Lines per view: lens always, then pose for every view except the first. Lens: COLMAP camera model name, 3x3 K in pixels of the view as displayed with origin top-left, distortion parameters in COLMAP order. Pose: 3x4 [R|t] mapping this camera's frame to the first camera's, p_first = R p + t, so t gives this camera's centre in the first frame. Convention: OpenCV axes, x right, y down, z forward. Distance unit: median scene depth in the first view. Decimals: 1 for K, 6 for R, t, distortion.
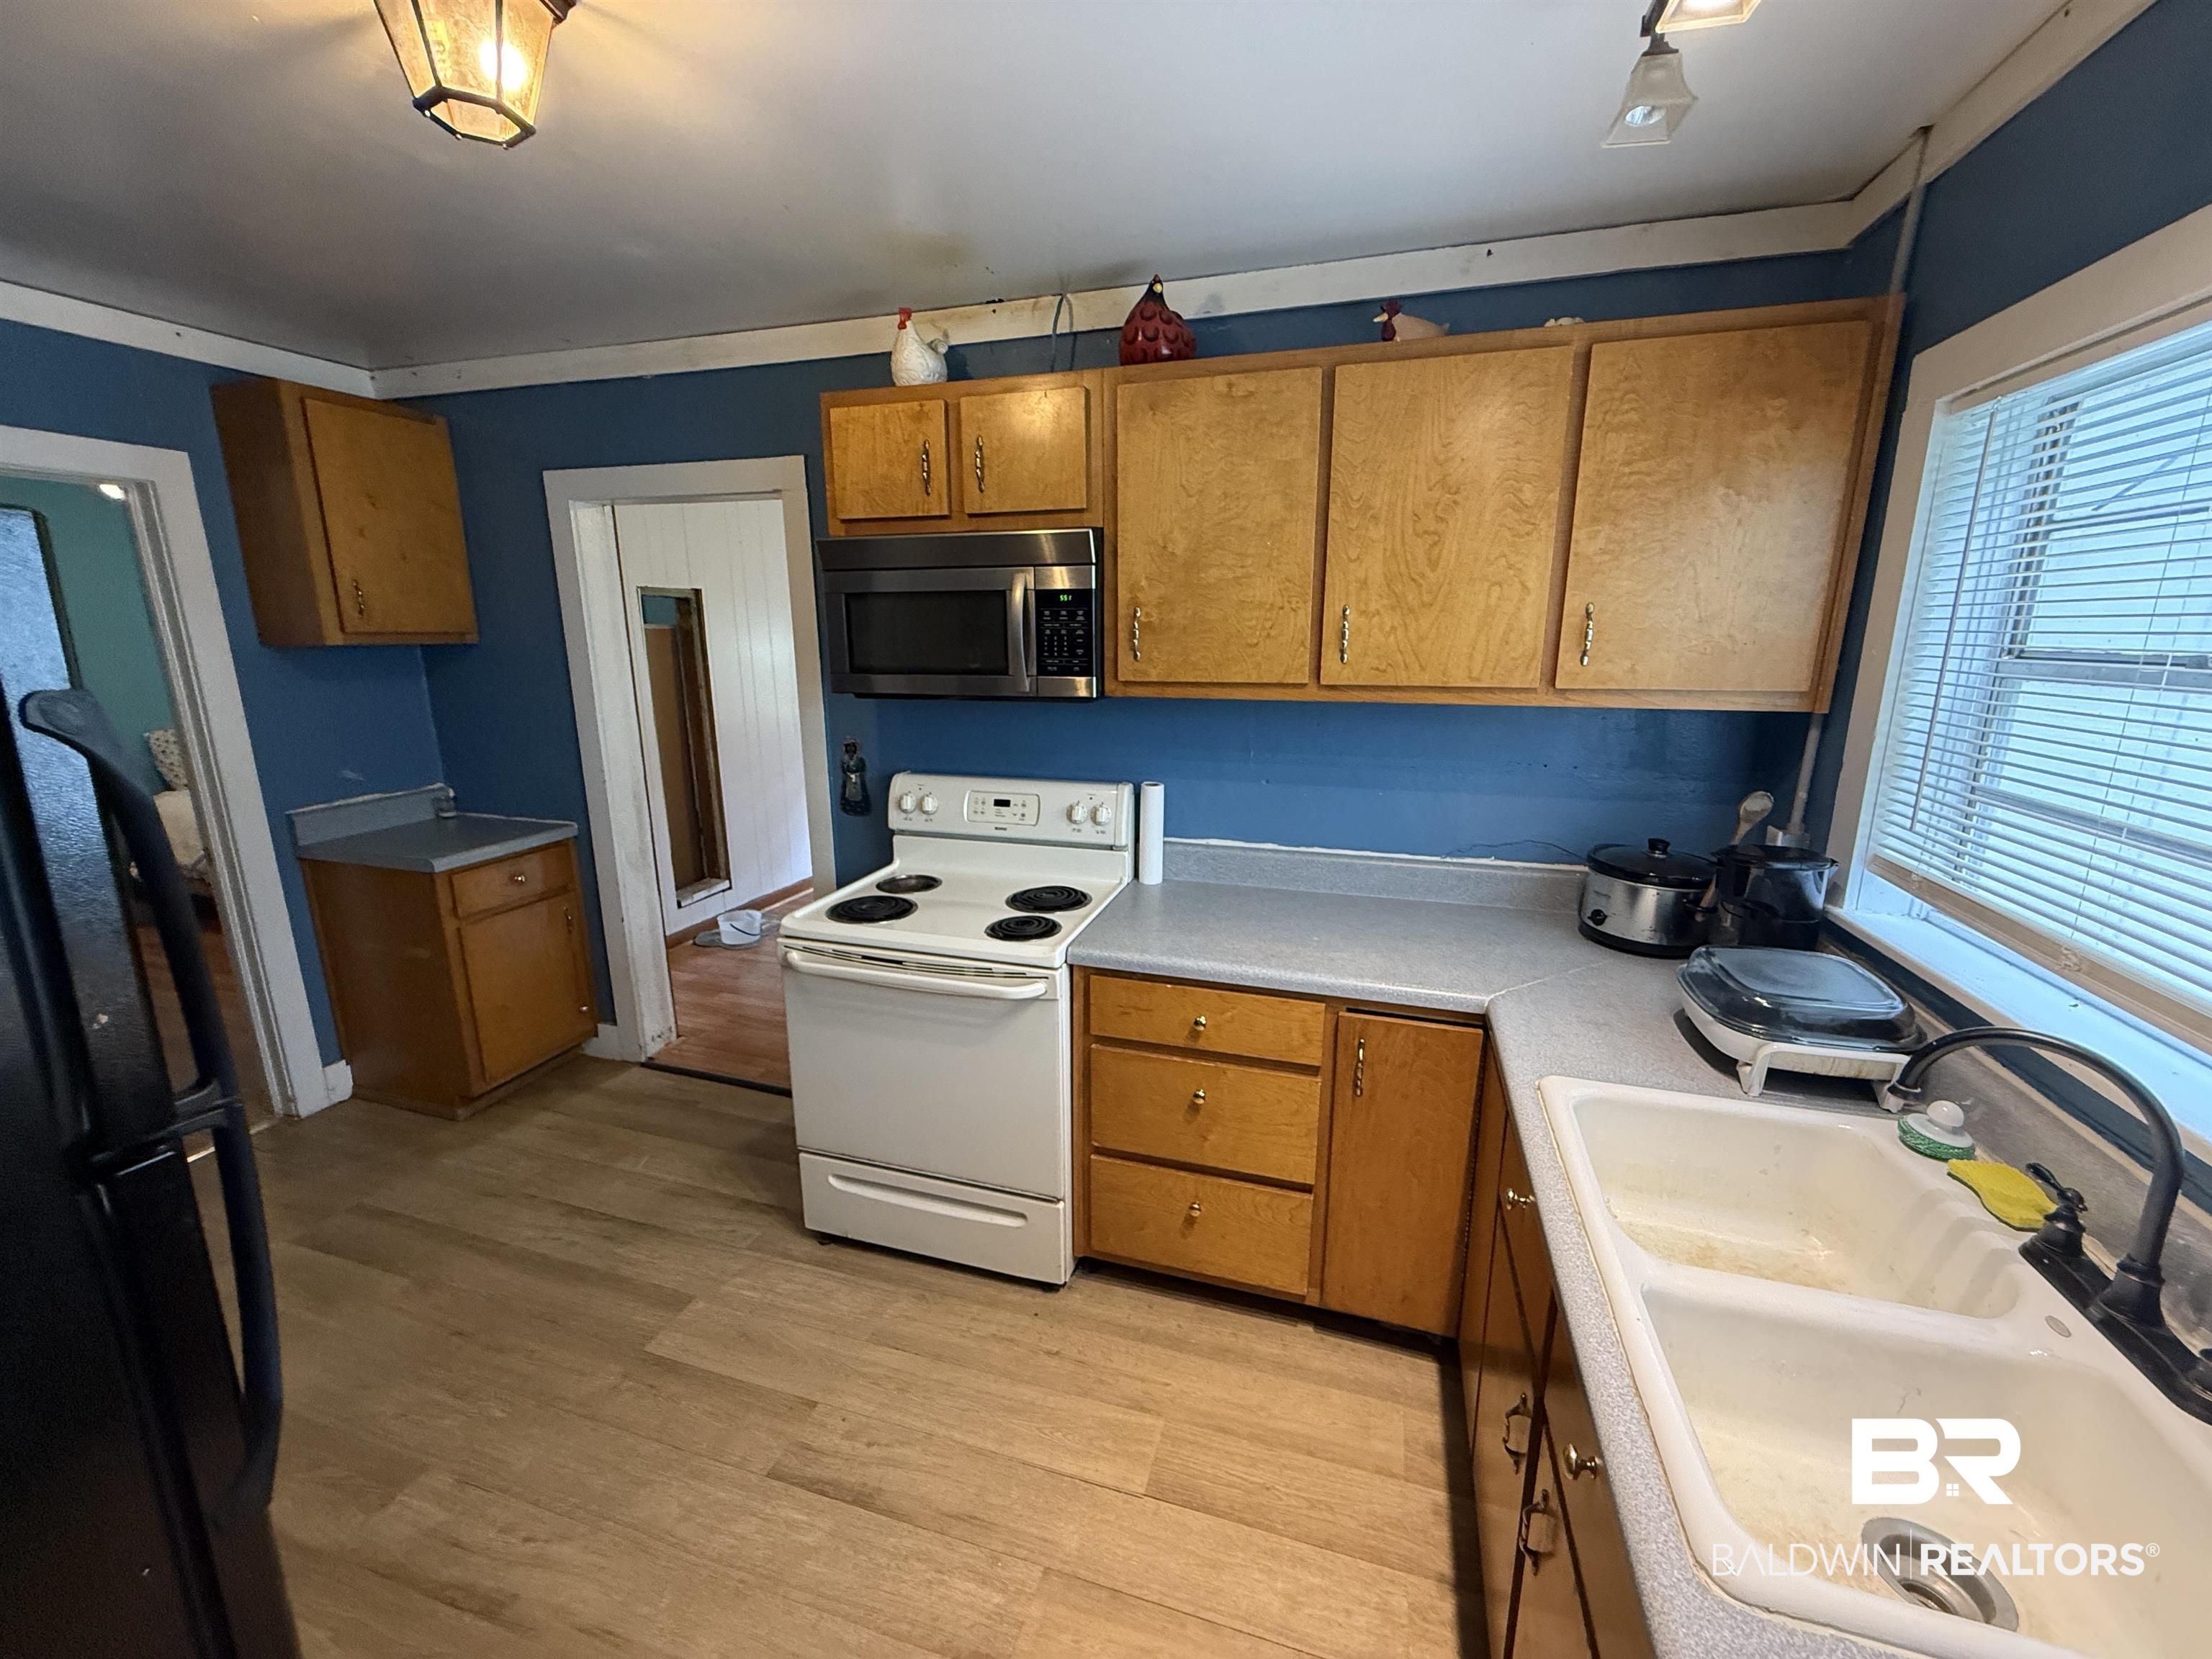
lens RADIAL K [[882.2, 0, 1102.8], [0, 882.2, 826.6], [0, 0, 1]] dist [-0.001054, -0.000232]
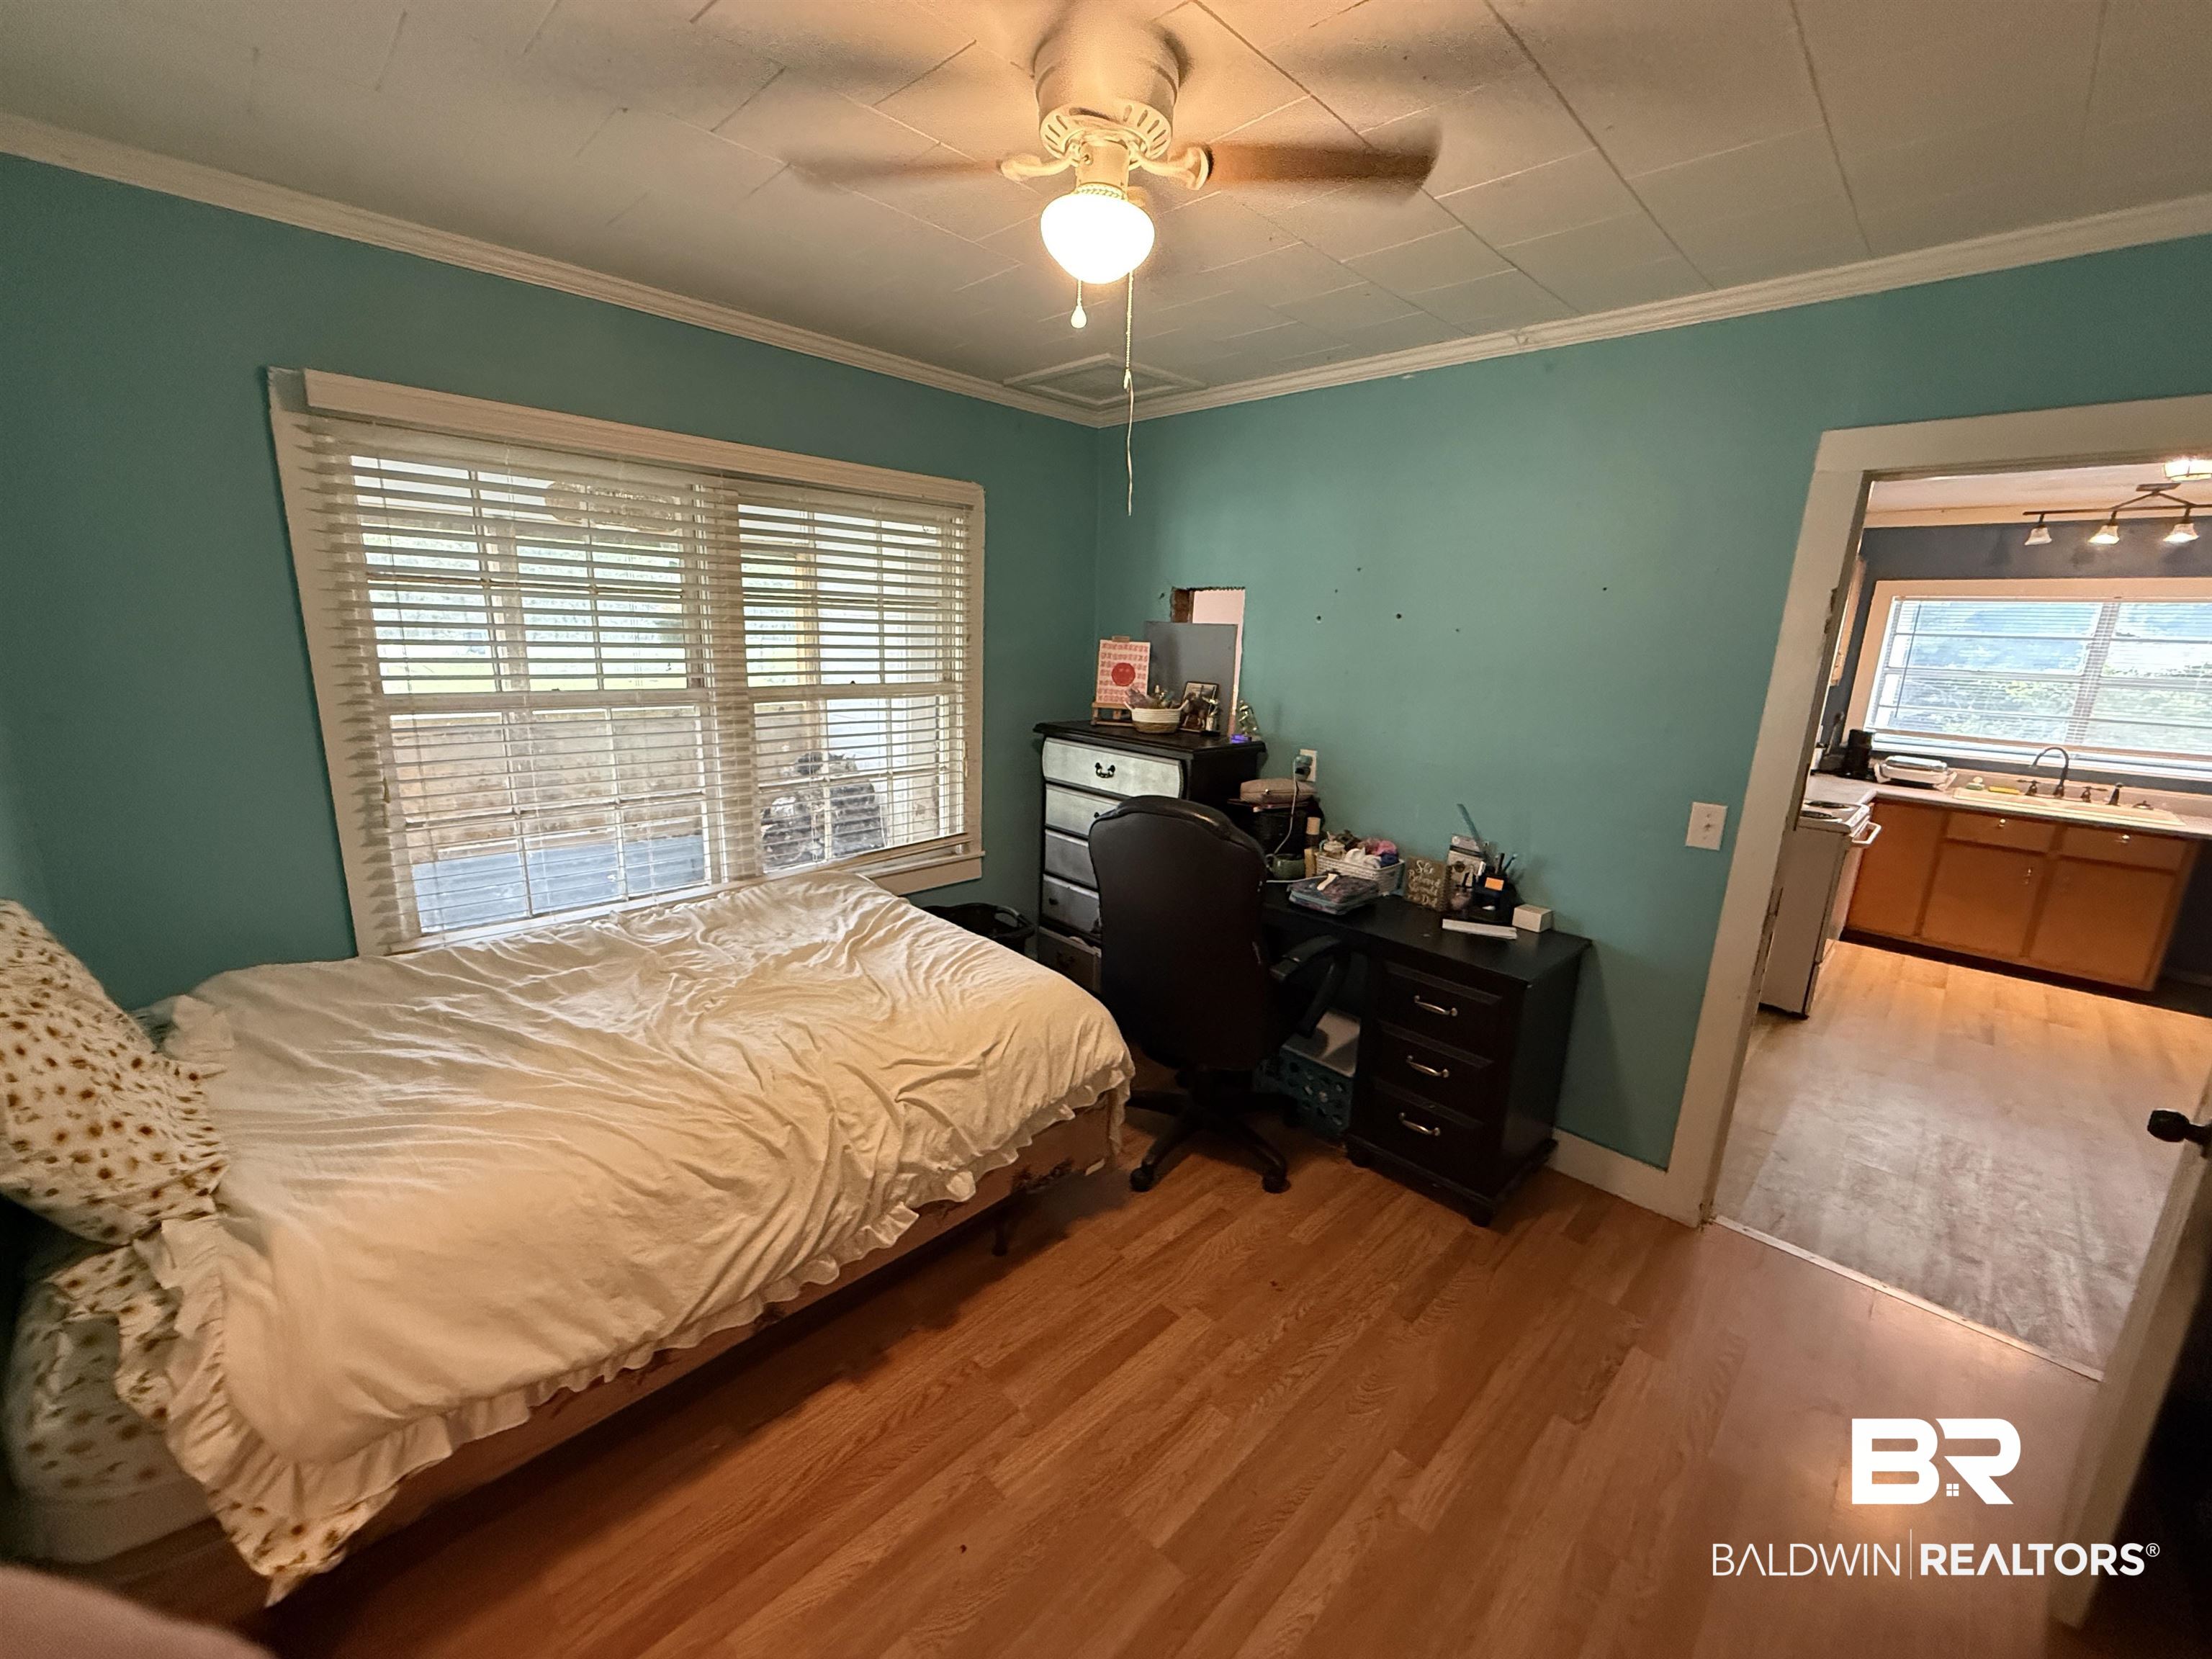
lens RADIAL K [[882.2, 0, 1106.5], [0, 882.2, 823.5], [0, 0, 1]] dist [-0.001054, -0.000232]
pose [[0.462599, -0.170938, 0.869933, -3.232501], [0.152843, 0.981921, 0.111667, -0.396787], [-0.873294, 0.081306, 0.480362, 1.832591]]
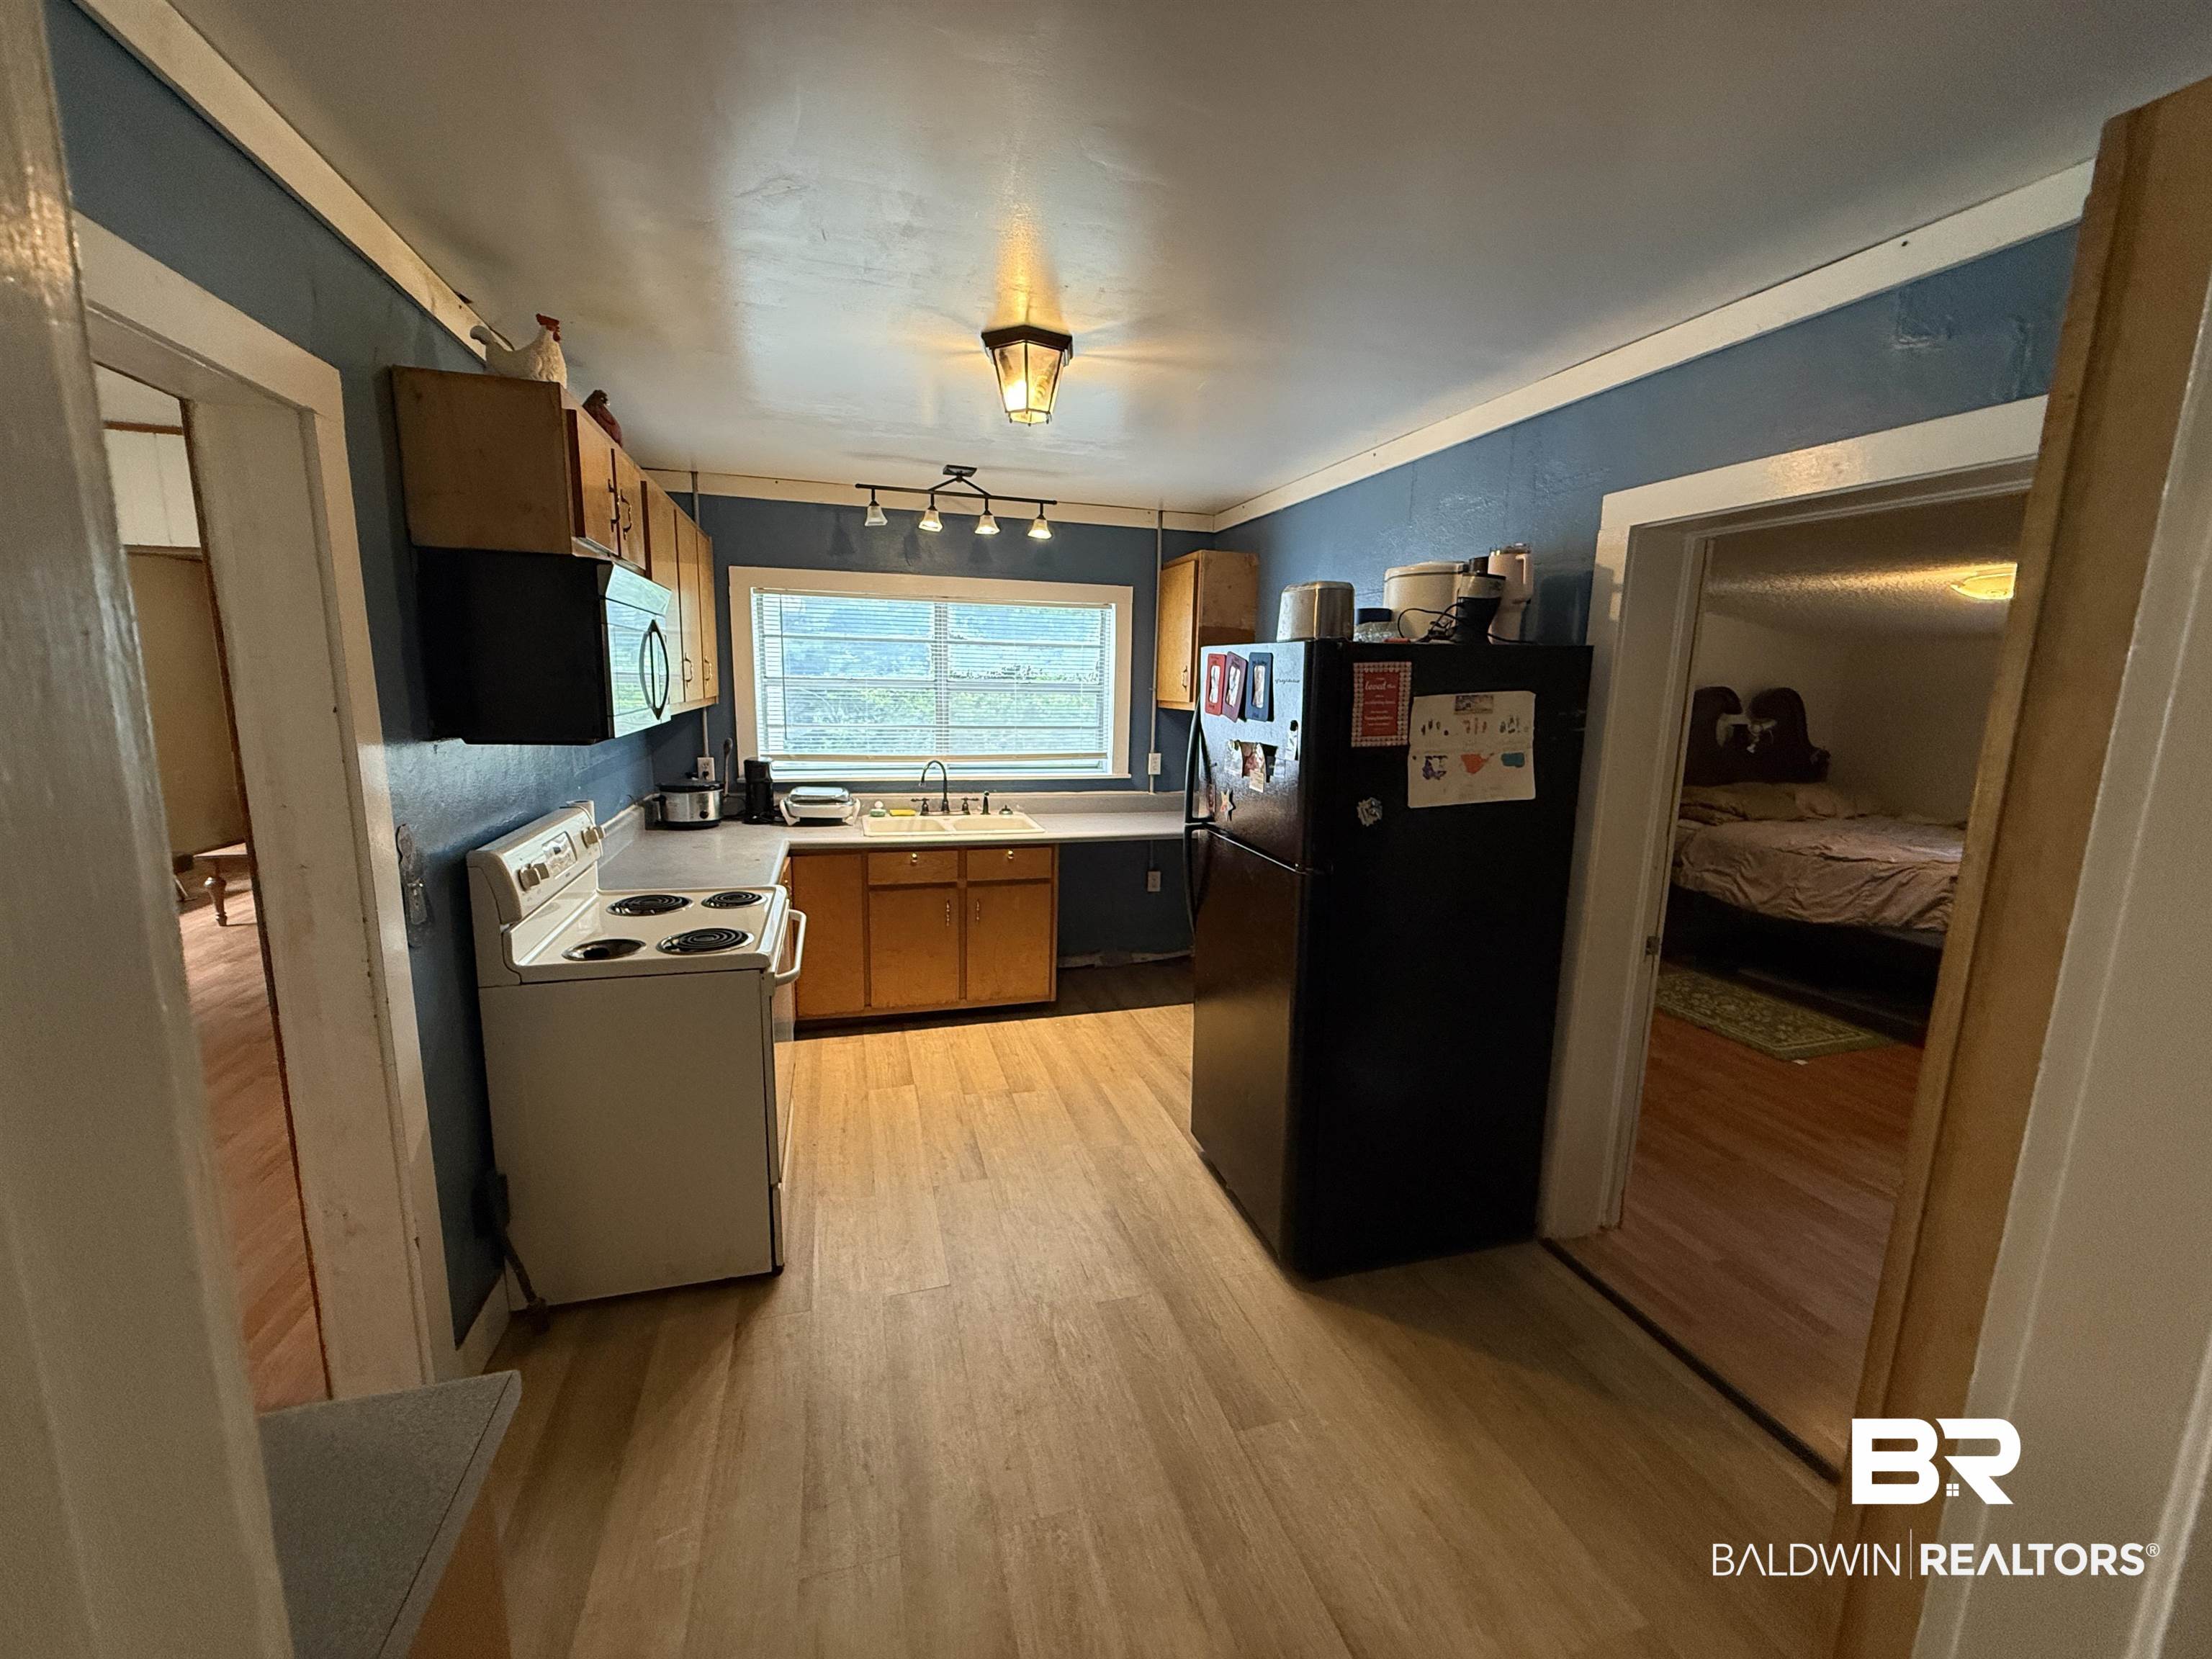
lens RADIAL K [[882.2, 0, 1103.1], [0, 882.2, 827.7], [0, 0, 1]] dist [-0.001054, -0.000232]
pose [[-0.555875, -0.149303, 0.817748, -1.752935], [0.161174, 0.945712, 0.282226, -0.315746], [-0.815491, 0.288682, -0.501634, 1.460907]]
